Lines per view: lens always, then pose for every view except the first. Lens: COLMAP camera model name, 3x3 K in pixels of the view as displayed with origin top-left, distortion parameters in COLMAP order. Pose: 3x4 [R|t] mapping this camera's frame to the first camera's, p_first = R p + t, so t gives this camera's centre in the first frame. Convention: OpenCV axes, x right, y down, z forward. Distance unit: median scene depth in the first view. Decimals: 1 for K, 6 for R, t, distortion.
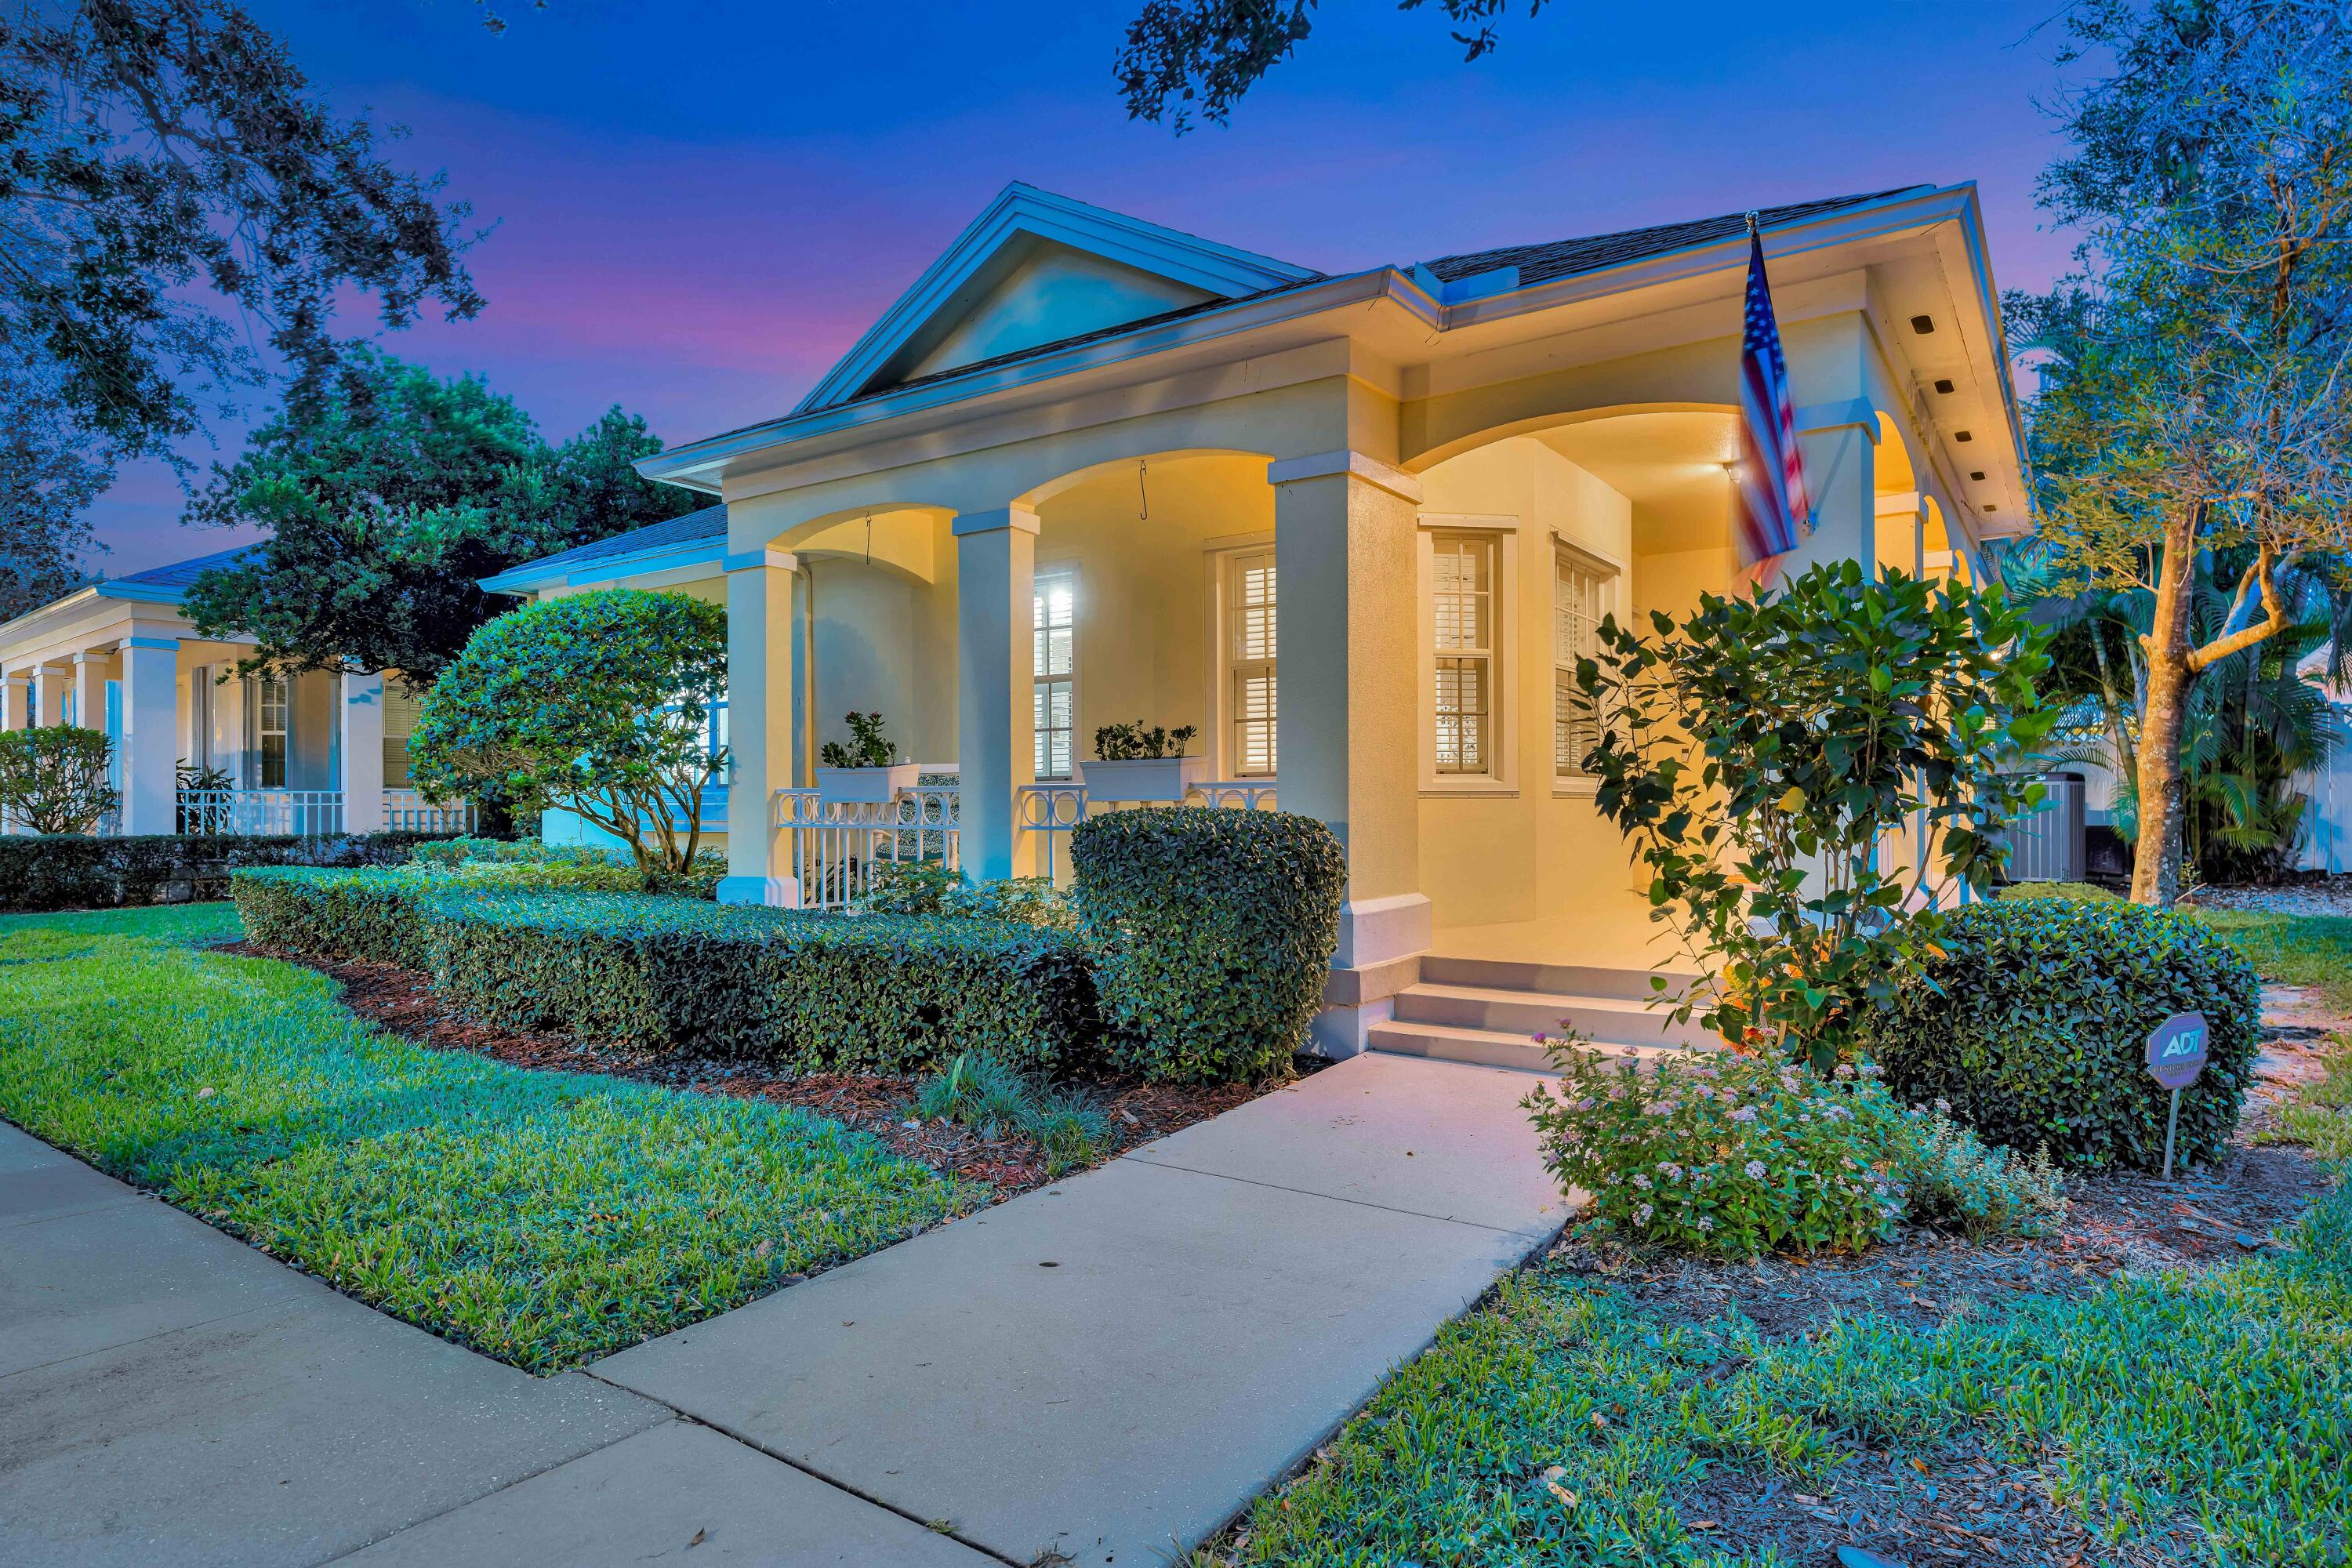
lens RADIAL K [[1274.0, 0, 1176.0], [0, 1274.0, 784.0], [0, 0, 1]] dist [0.001109, 0.000053]
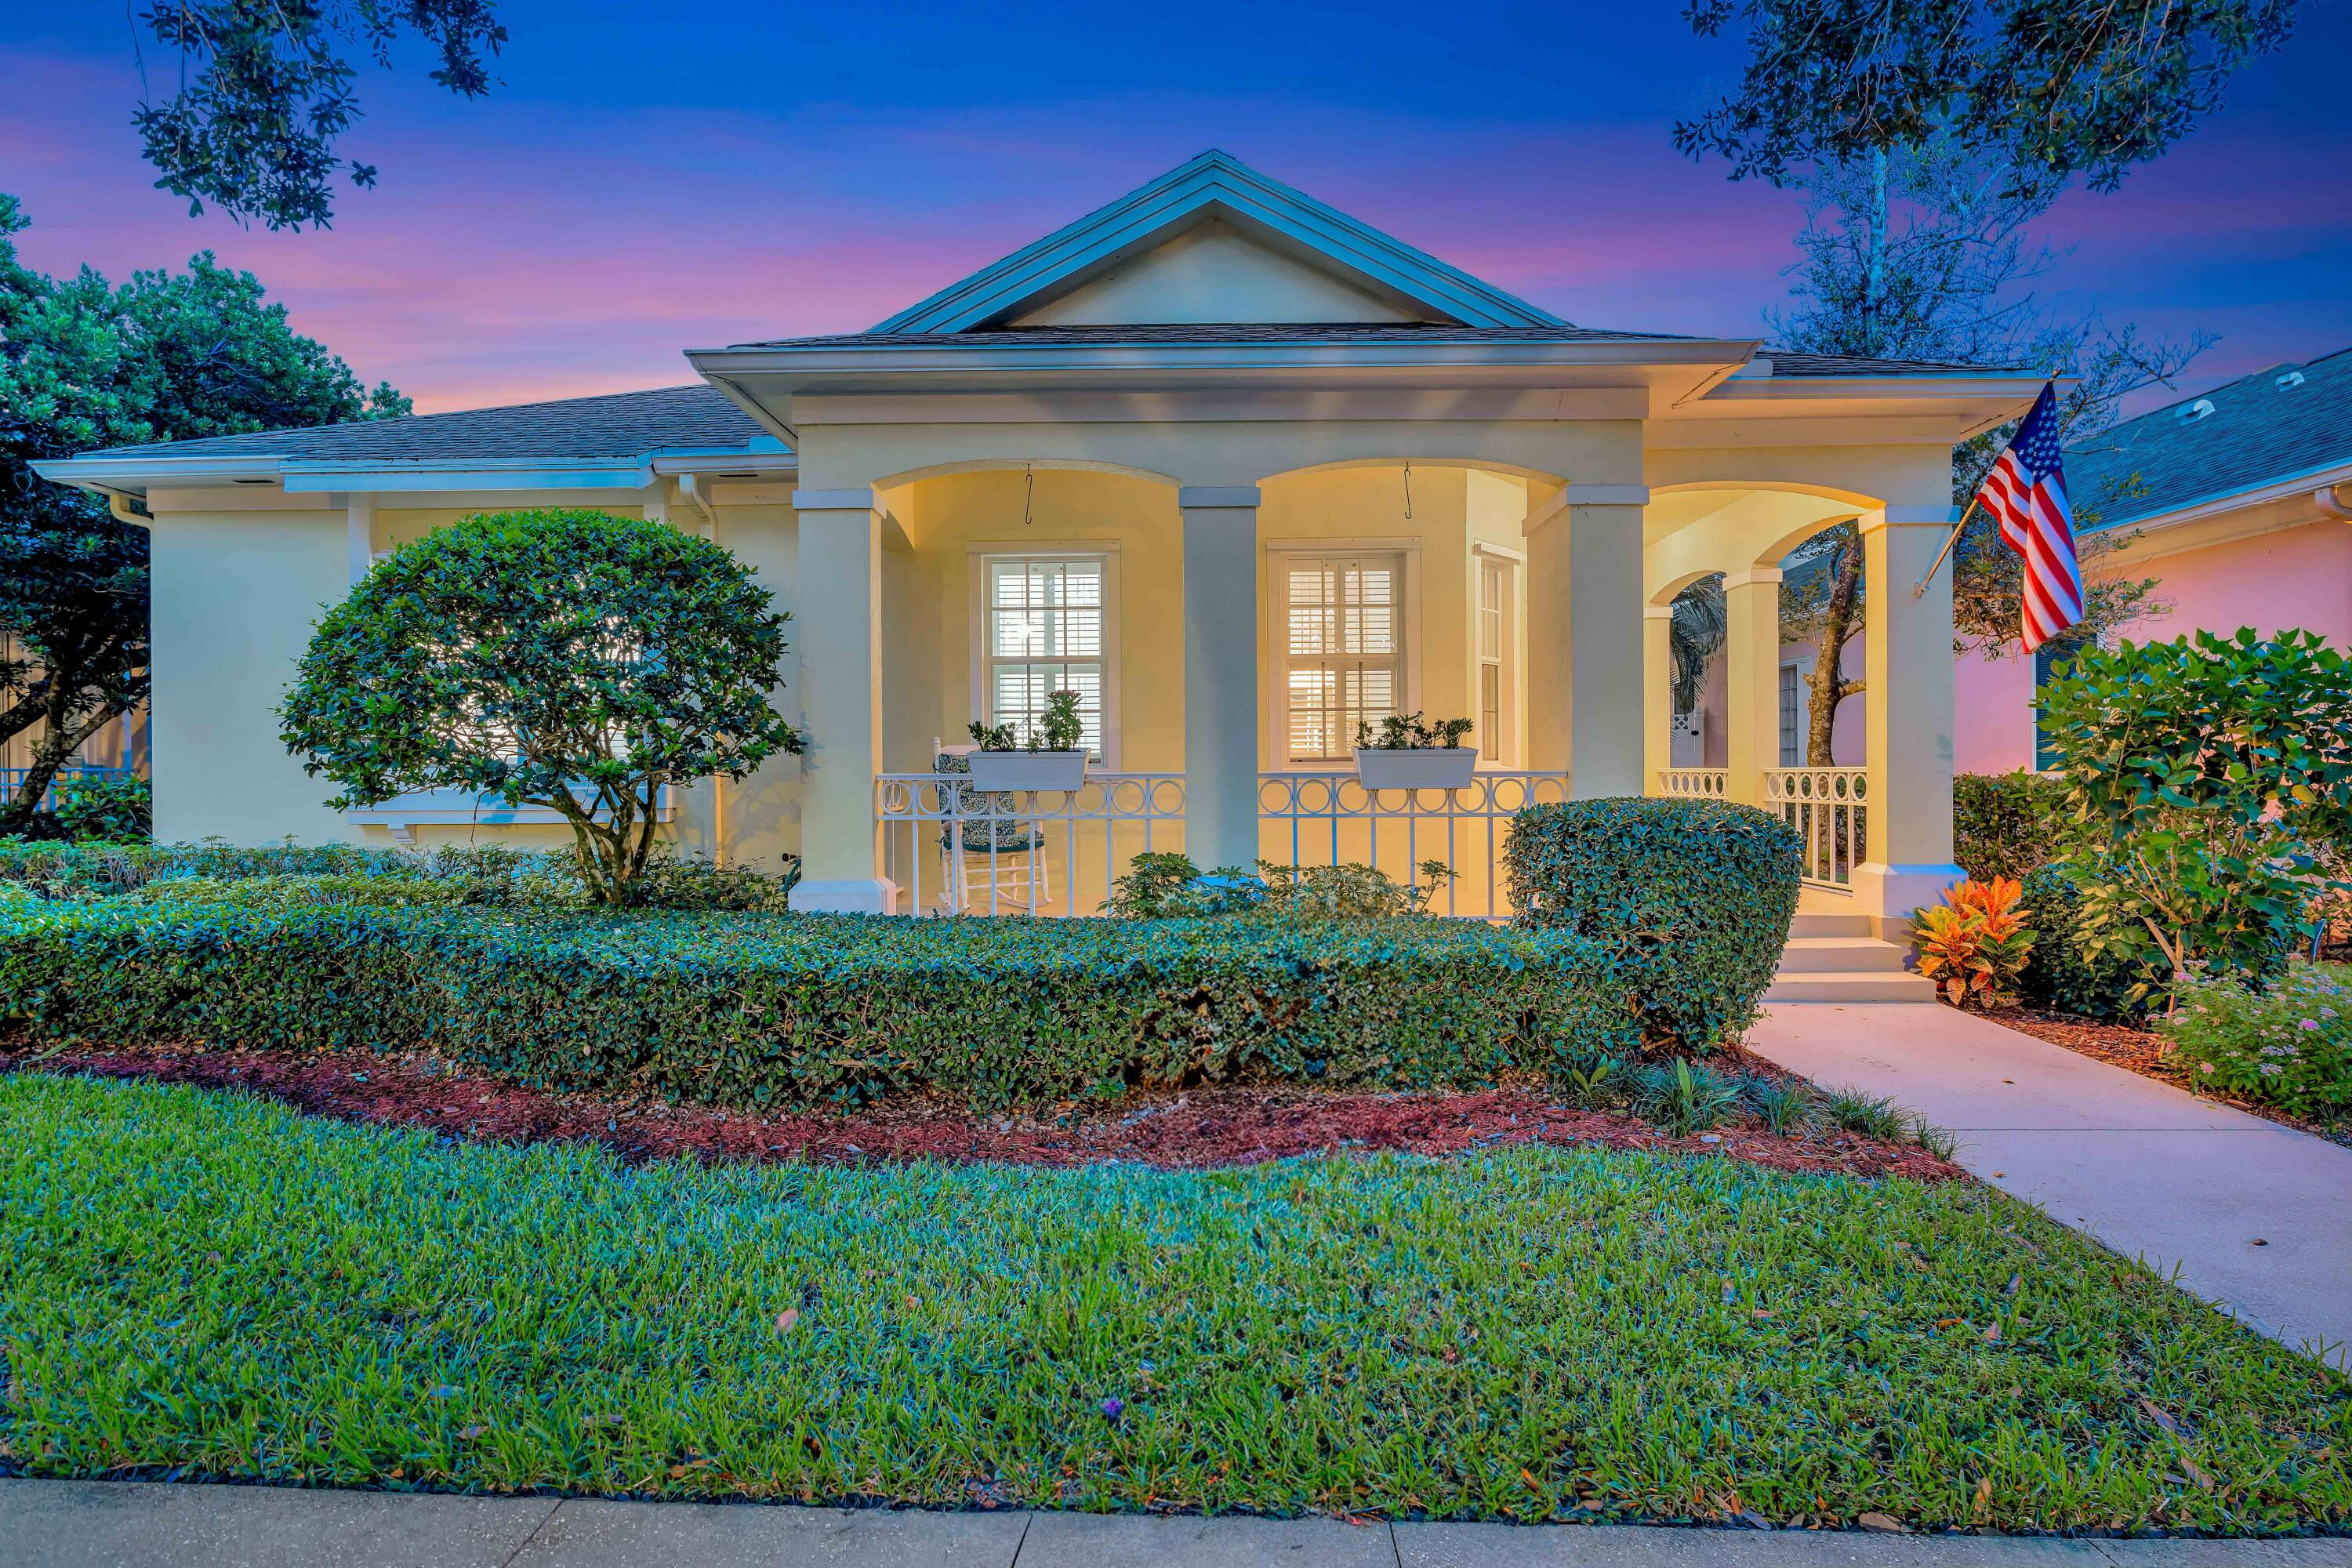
lens RADIAL K [[1057.0, 0, 1167.8], [0, 1057.0, 780.3], [0, 0, 1]] dist [0.000176, 0.000843]
pose [[0.829180, -0.002614, 0.558975, -0.608673], [-0.002352, 0.999964, 0.008164, 0.001122], [-0.558976, -0.008084, 0.829144, 0.348808]]
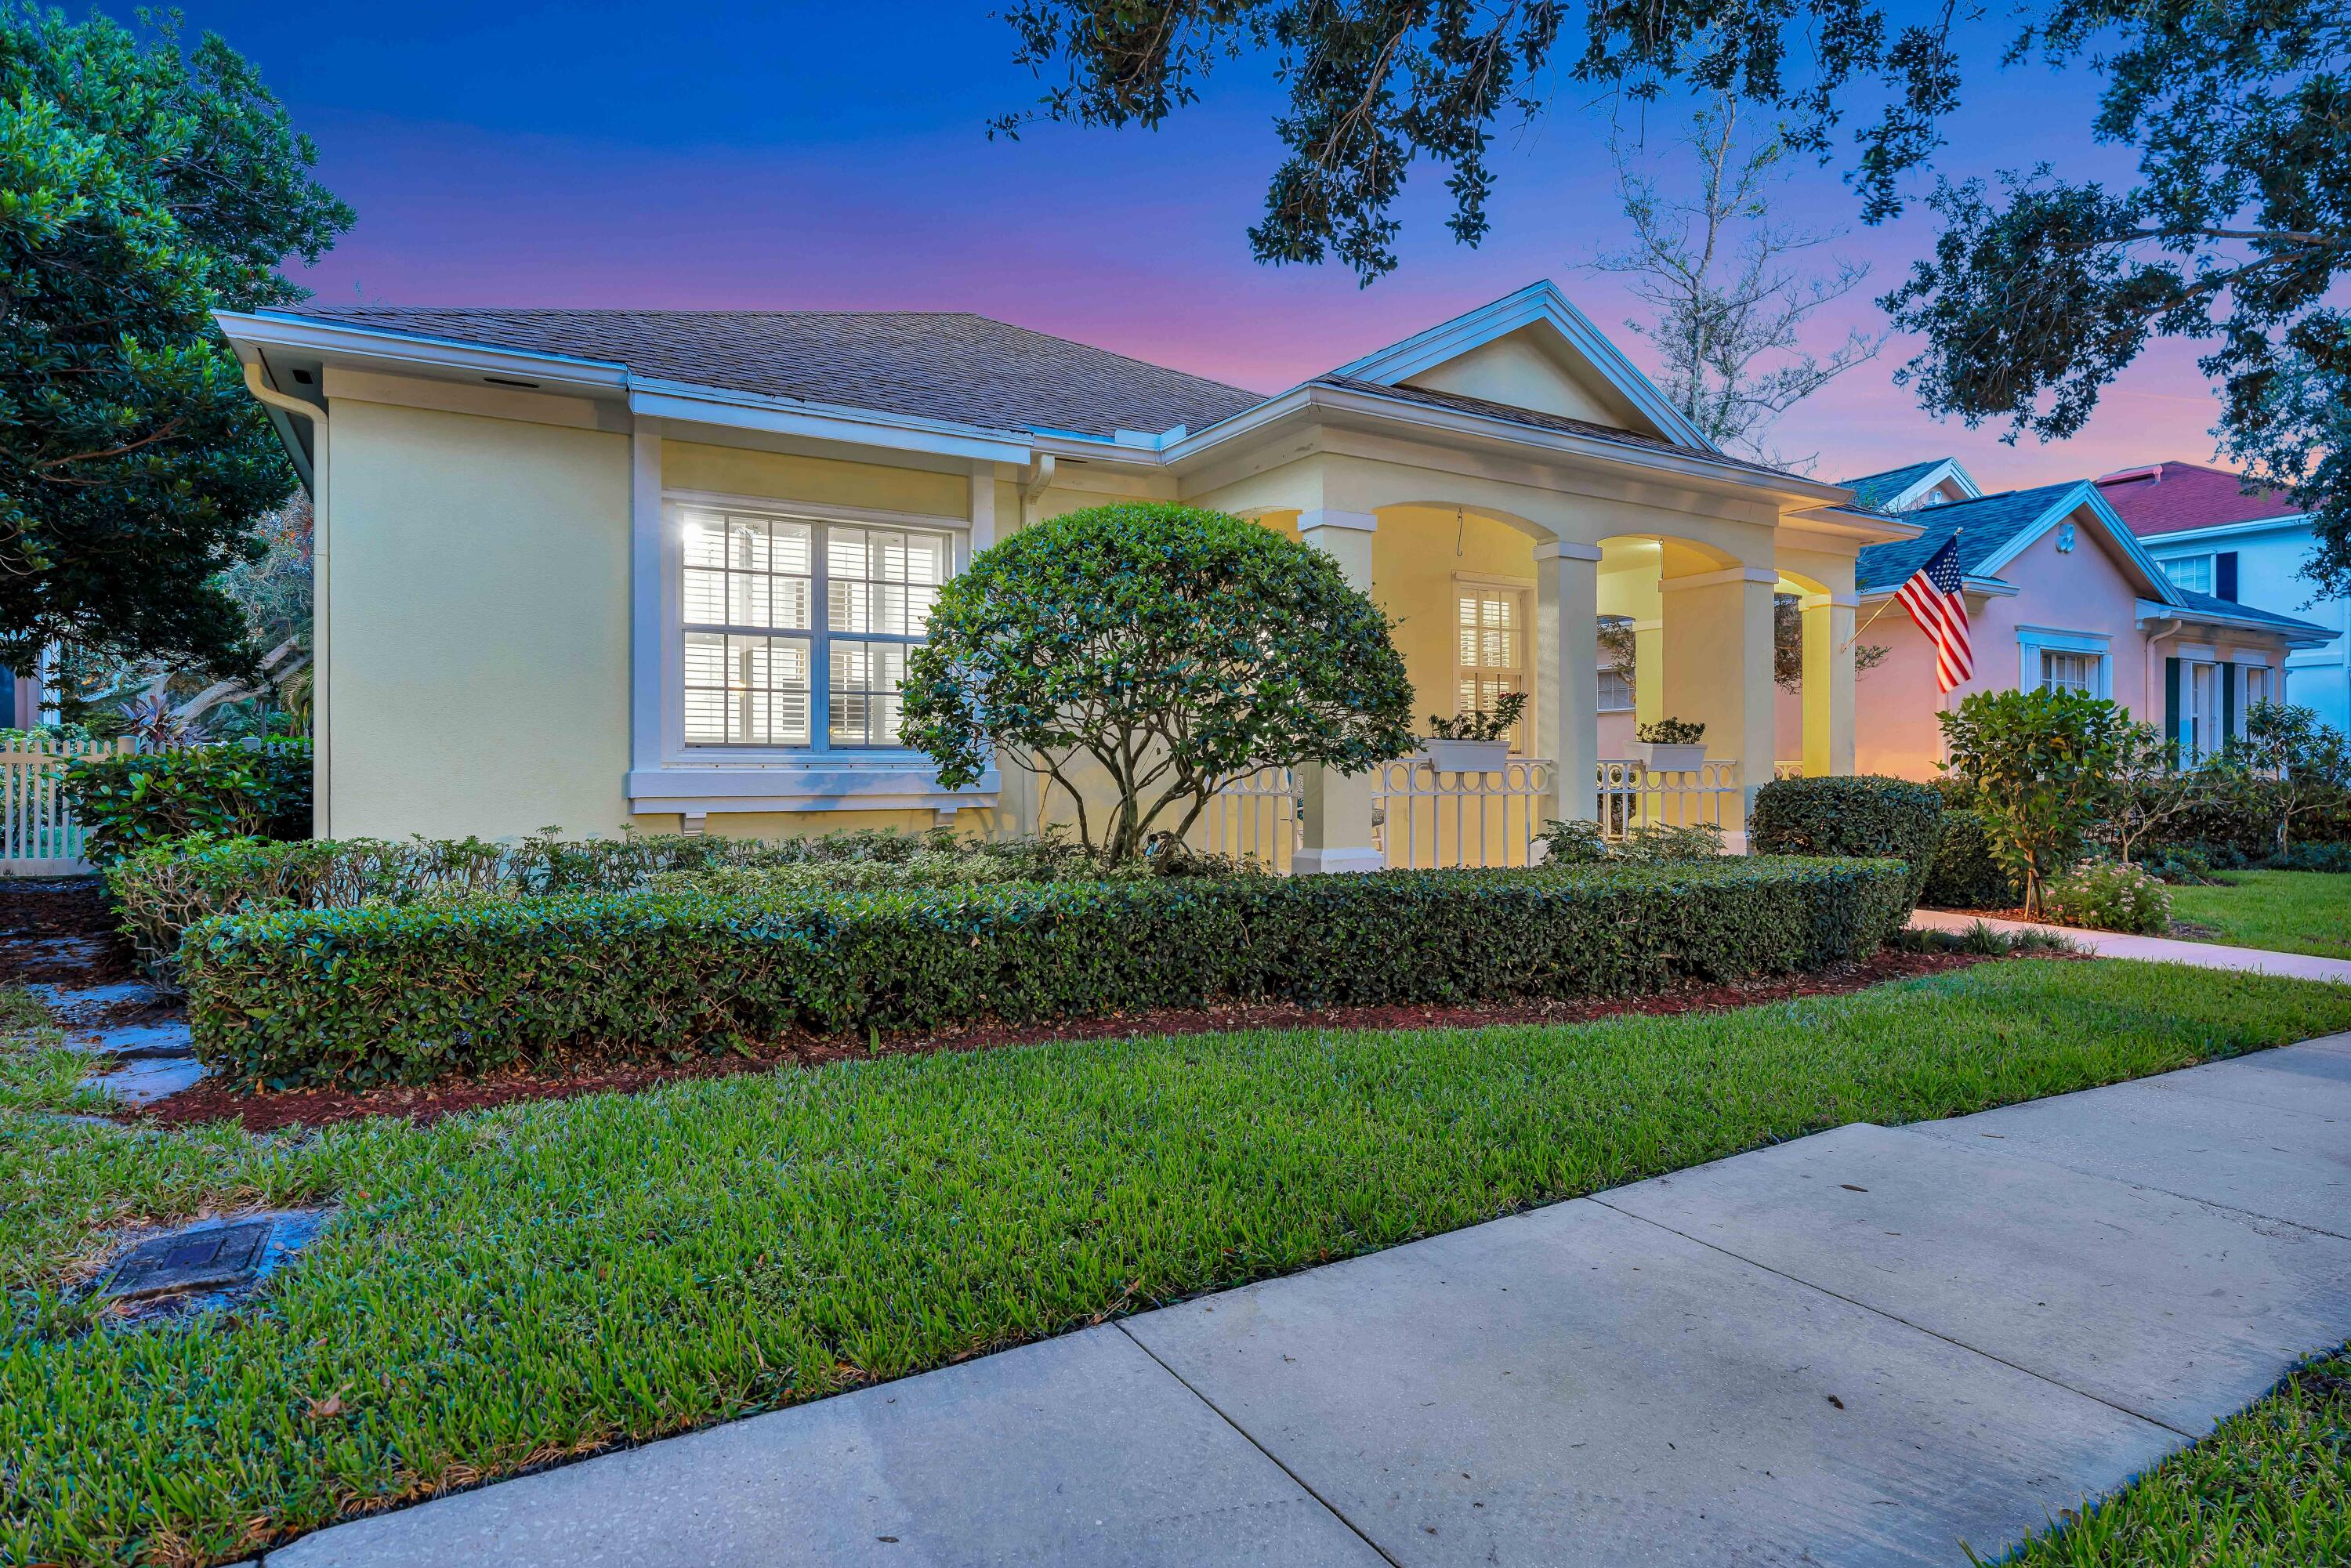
lens RADIAL K [[1183.4, 0, 1100.6], [0, 1183.4, 765.9], [0, 0, 1]] dist [-0.003805, -0.000307]
pose [[0.446075, 0.003518, 0.894989, -1.373803], [-0.008429, 0.999964, 0.000270, 0.012605], [-0.894956, -0.007664, 0.446088, 0.871159]]
